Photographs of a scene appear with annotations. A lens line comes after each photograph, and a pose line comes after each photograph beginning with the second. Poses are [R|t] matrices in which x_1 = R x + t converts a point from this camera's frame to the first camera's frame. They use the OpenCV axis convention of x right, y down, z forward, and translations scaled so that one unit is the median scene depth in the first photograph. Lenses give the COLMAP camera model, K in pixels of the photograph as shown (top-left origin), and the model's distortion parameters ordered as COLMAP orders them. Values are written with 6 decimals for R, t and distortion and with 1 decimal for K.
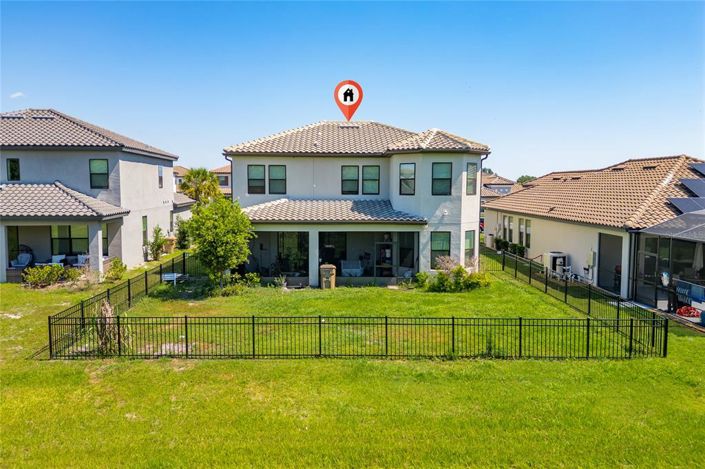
lens RADIAL K [[496.9, 0, 313.6], [0, 496.9, 235.6], [0, 0, 1]] dist [0.031414, -0.001638]
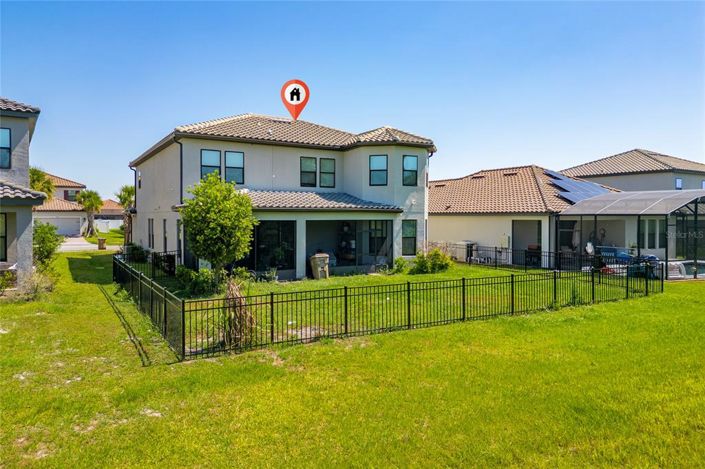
lens RADIAL K [[496.9, 0, 313.6], [0, 496.9, 235.6], [0, 0, 1]] dist [0.031414, -0.001638]
pose [[0.872588, -0.014083, 0.488254, -0.443602], [0.043913, 0.997798, -0.049699, 0.069440], [-0.486479, 0.064808, 0.871285, 0.168247]]
